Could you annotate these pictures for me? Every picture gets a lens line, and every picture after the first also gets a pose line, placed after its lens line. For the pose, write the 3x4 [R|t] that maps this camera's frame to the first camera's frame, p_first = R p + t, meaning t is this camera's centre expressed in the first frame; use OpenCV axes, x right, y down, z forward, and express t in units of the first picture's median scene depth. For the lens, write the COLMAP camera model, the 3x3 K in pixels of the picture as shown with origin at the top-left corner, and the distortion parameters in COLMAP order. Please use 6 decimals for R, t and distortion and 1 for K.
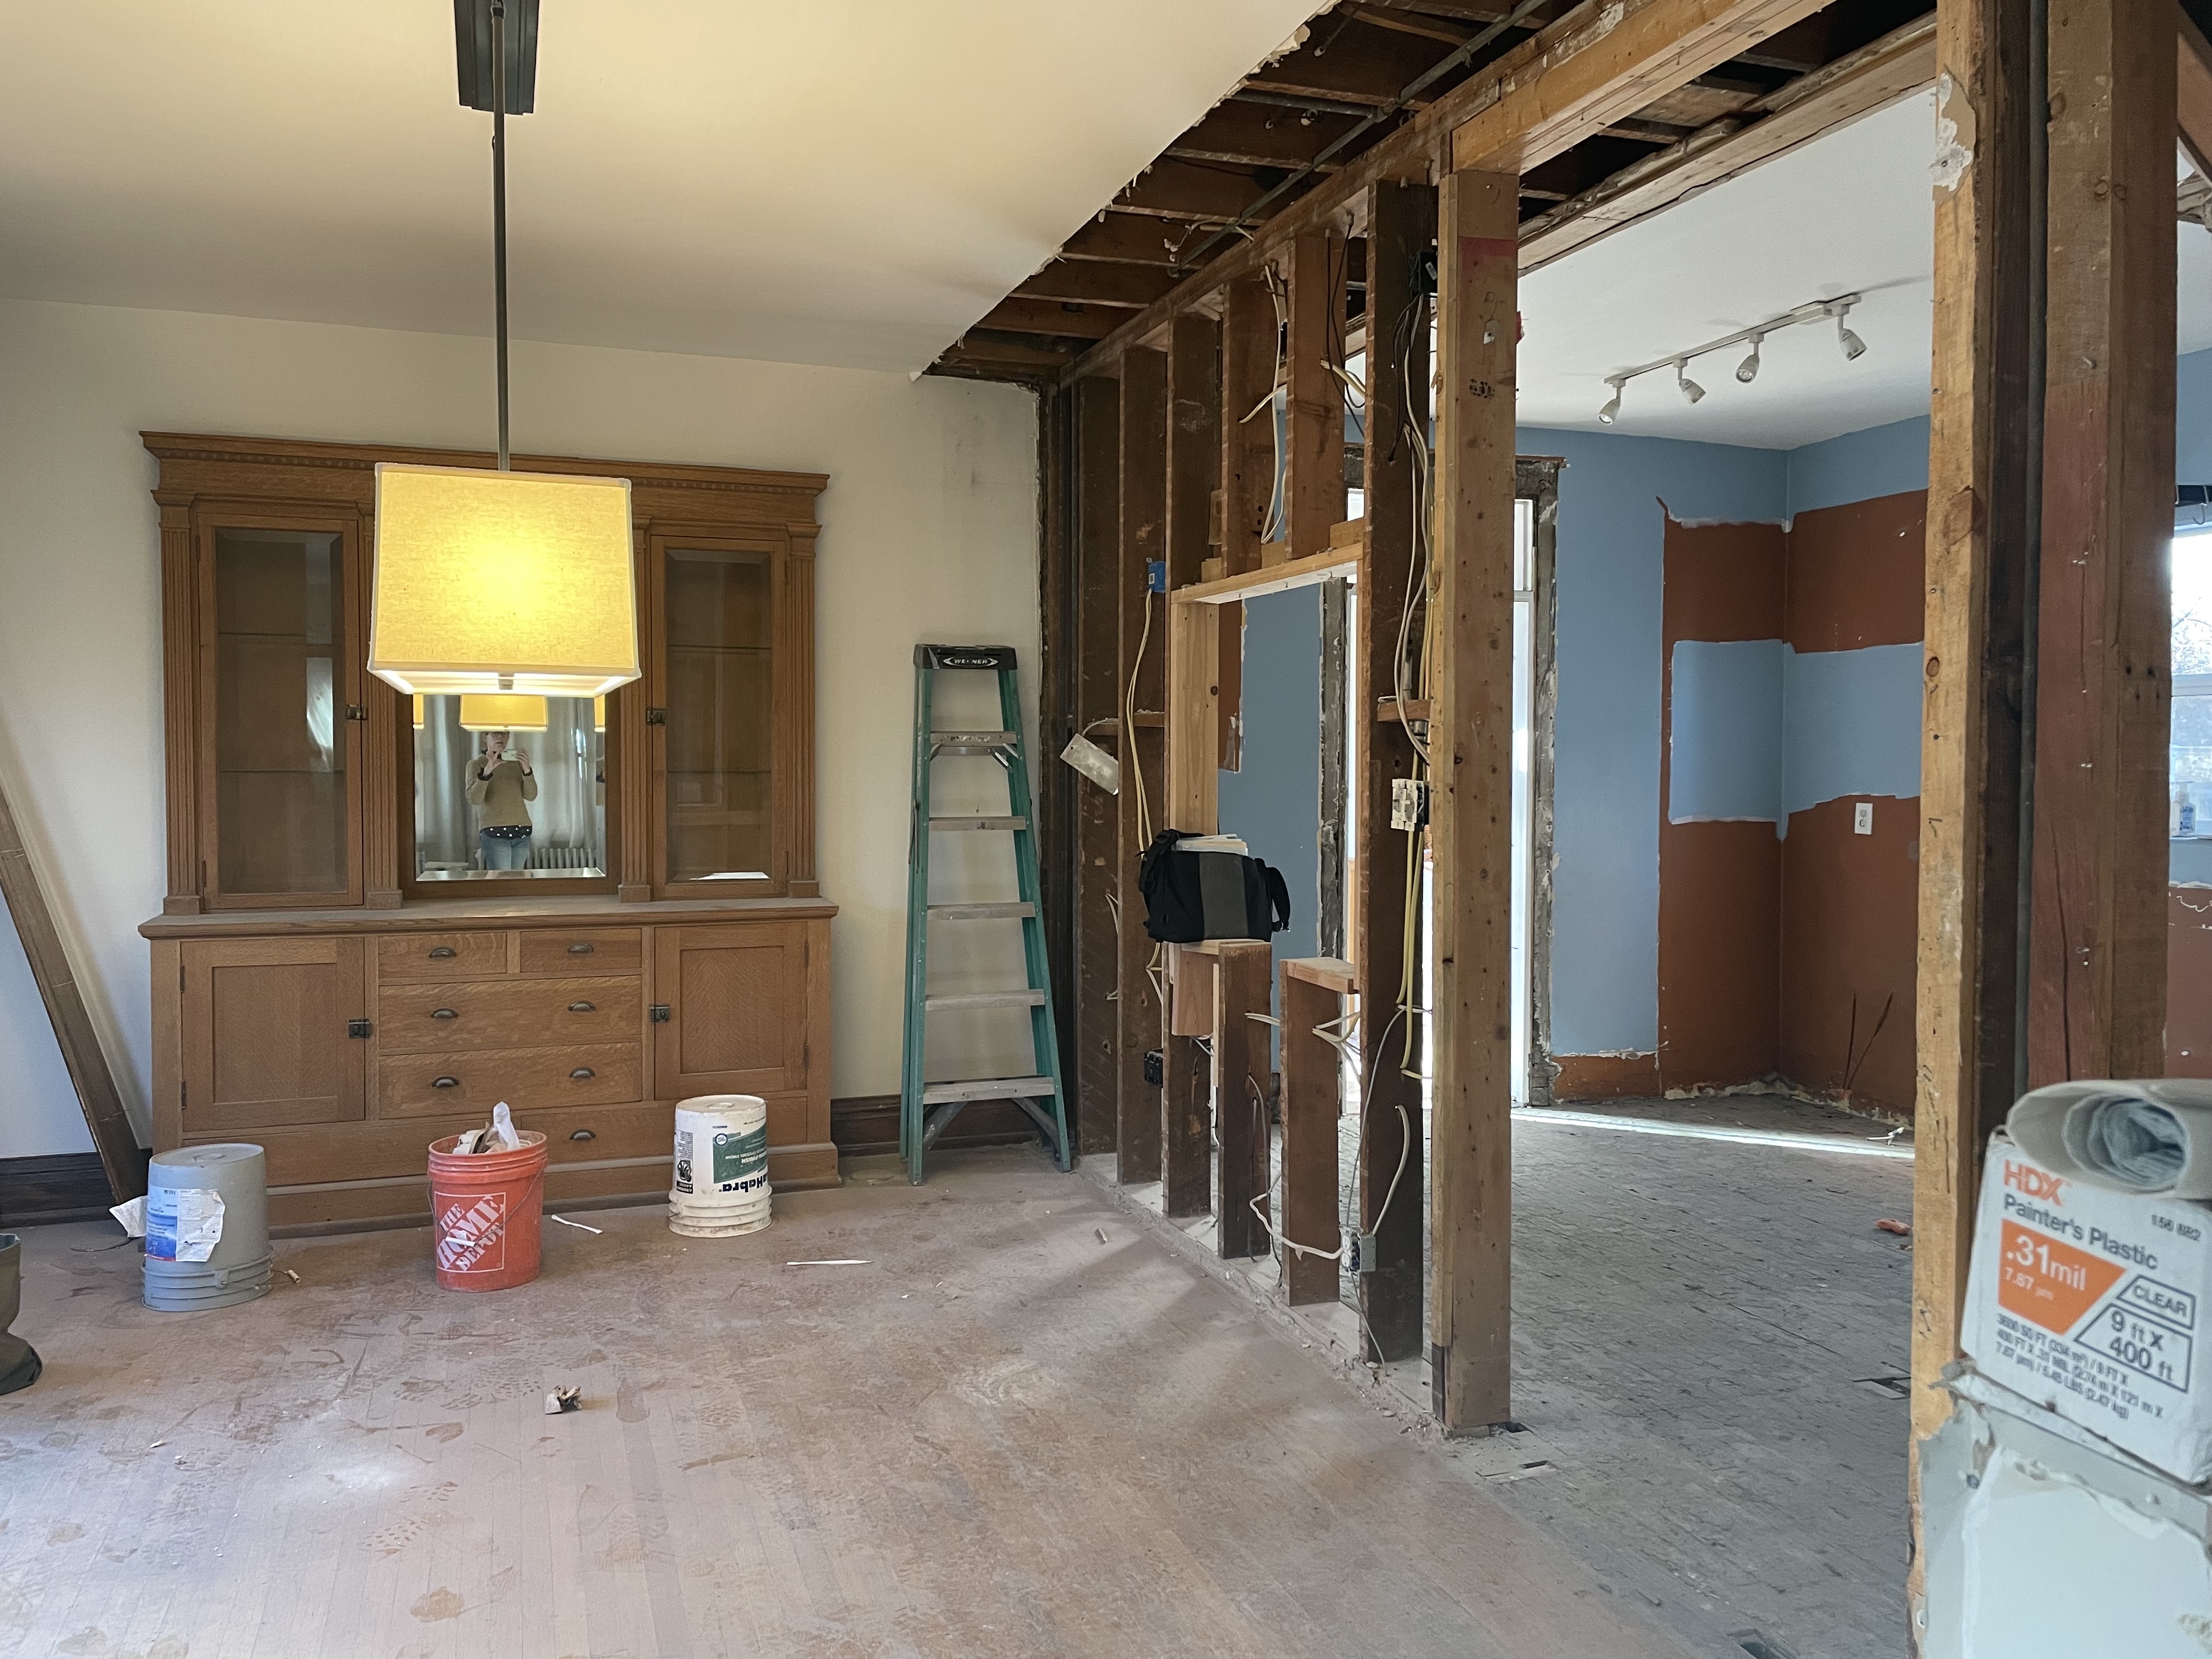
lens RADIAL K [[1659.7, 0, 1091.1], [0, 1659.7, 813.3], [0, 0, 1]] dist [0.069657, -0.075532]
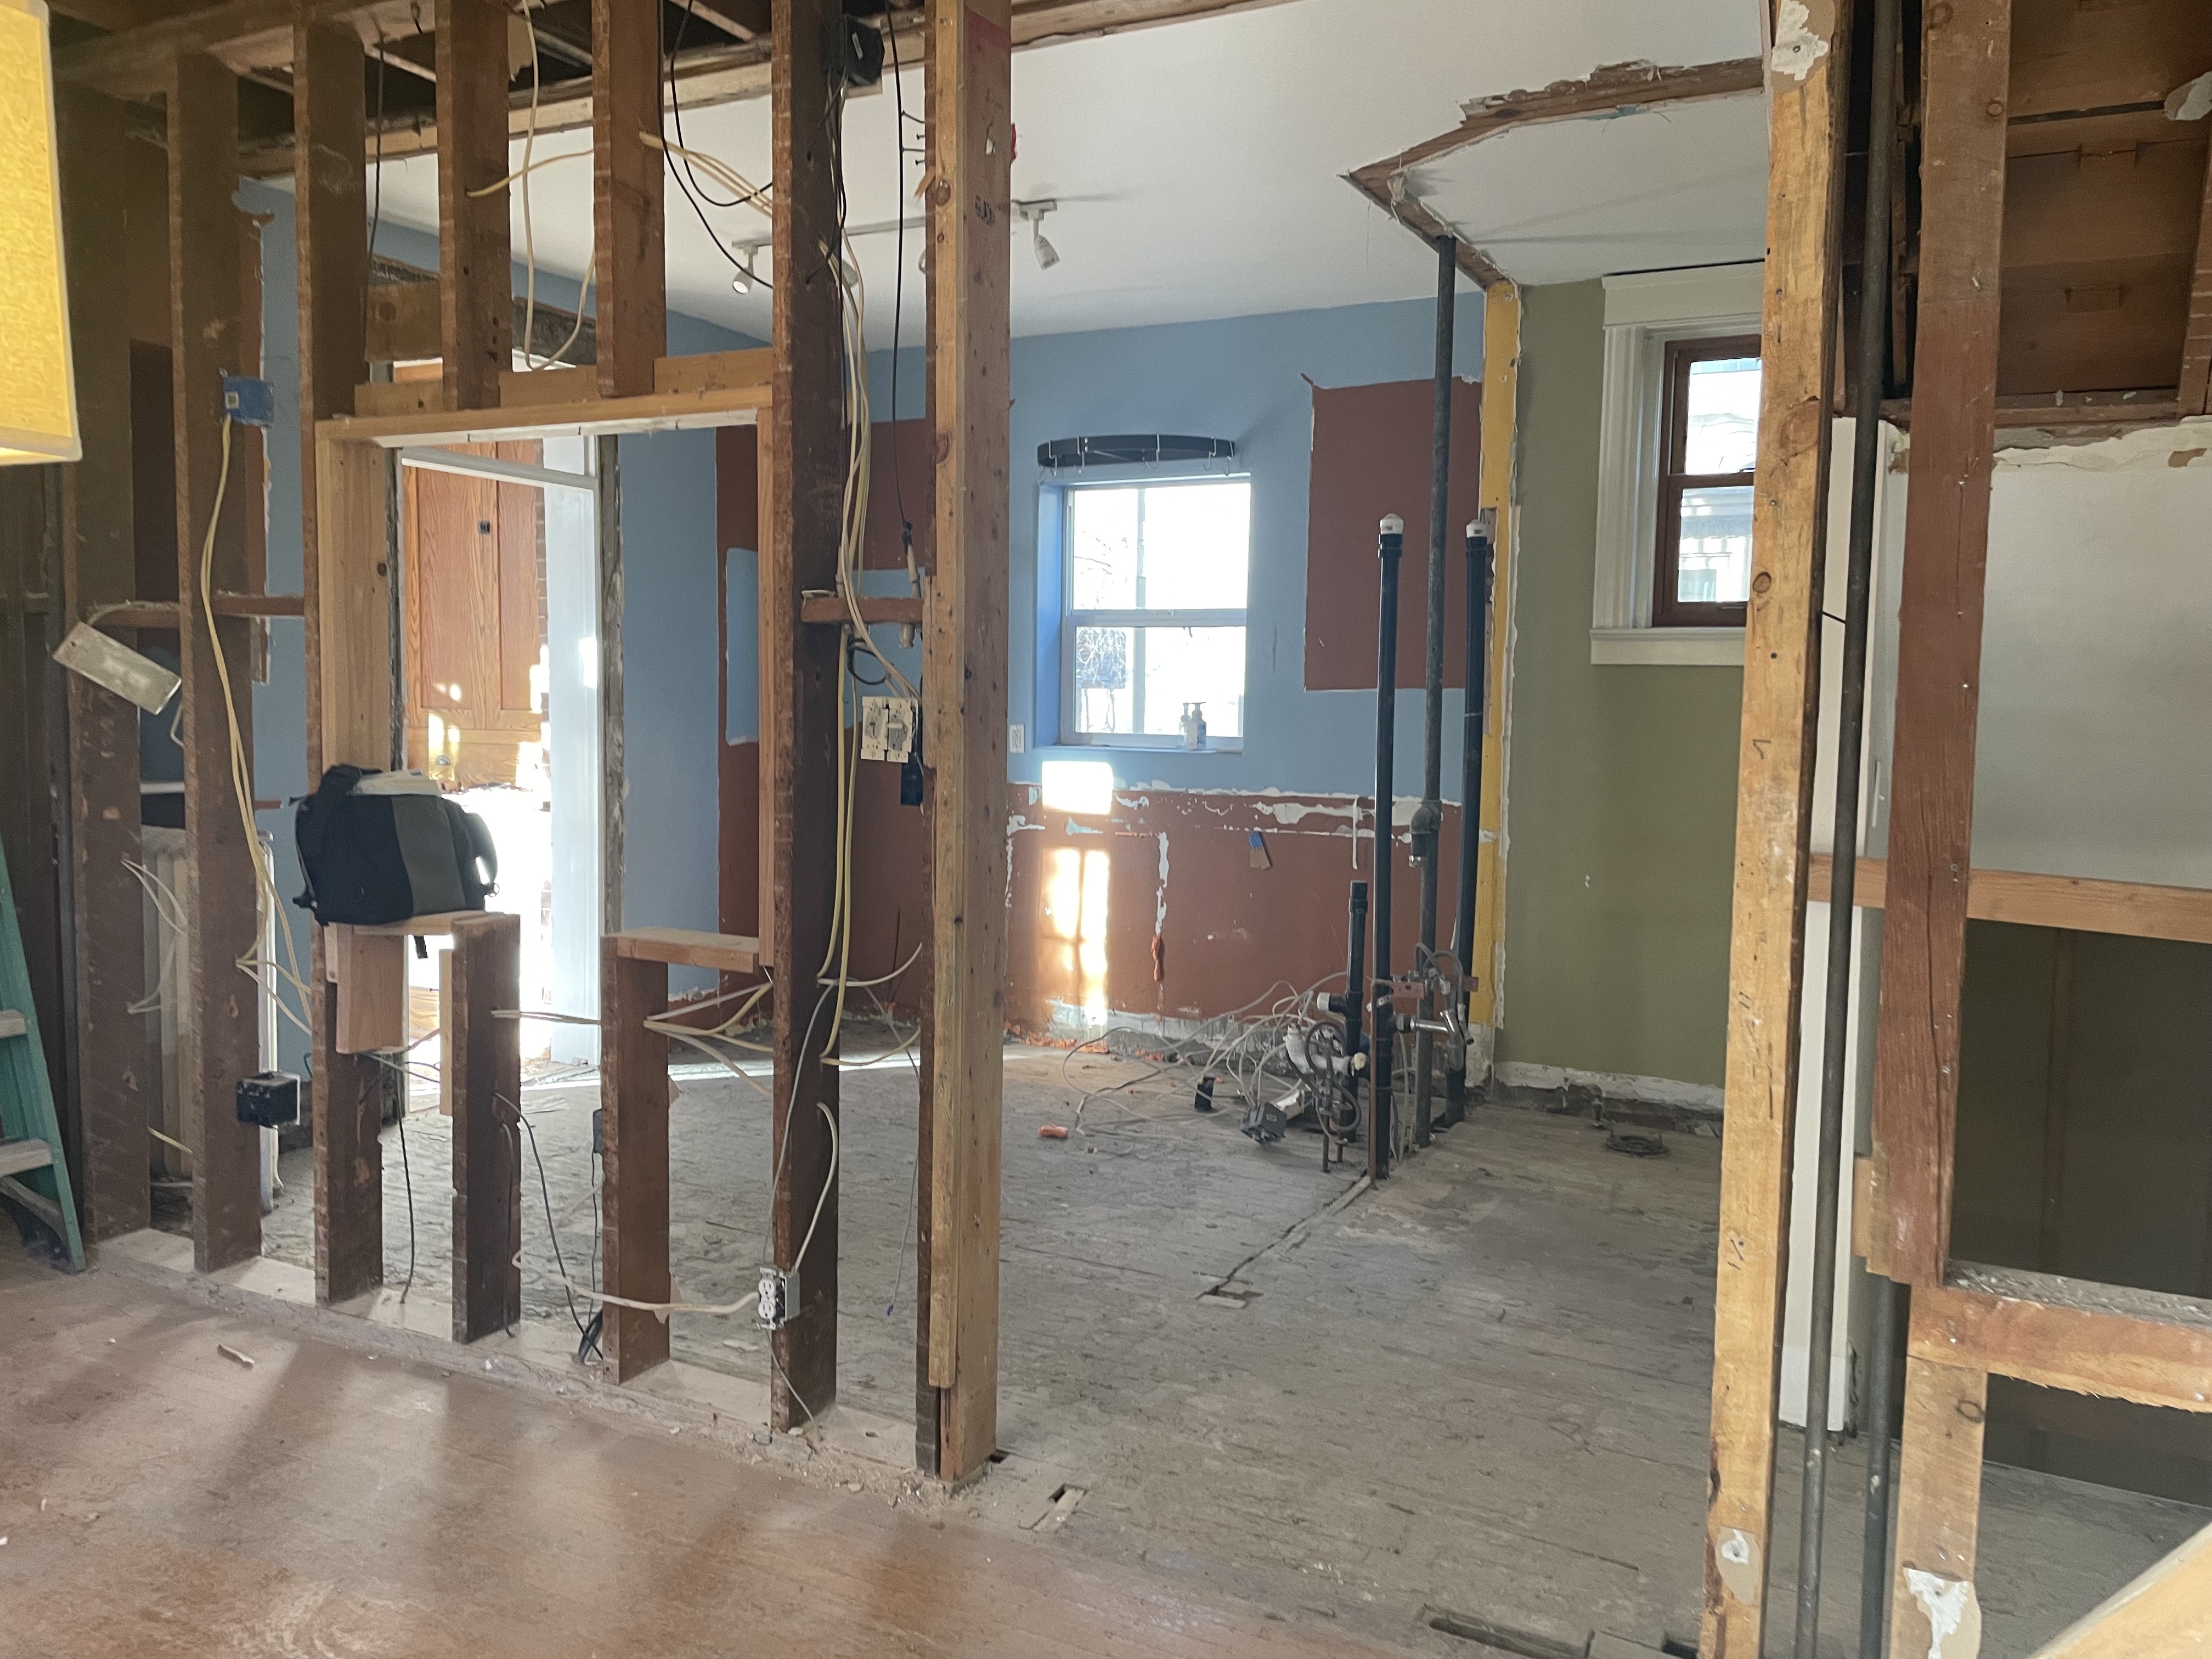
lens RADIAL K [[1659.7, 0, 1103.9], [0, 1659.7, 814.5], [0, 0, 1]] dist [0.069657, -0.075532]
pose [[0.726511, -0.043931, 0.685749, -0.249255], [0.009304, 0.998492, 0.054109, -0.005605], [-0.687092, -0.032930, 0.725824, 0.315545]]
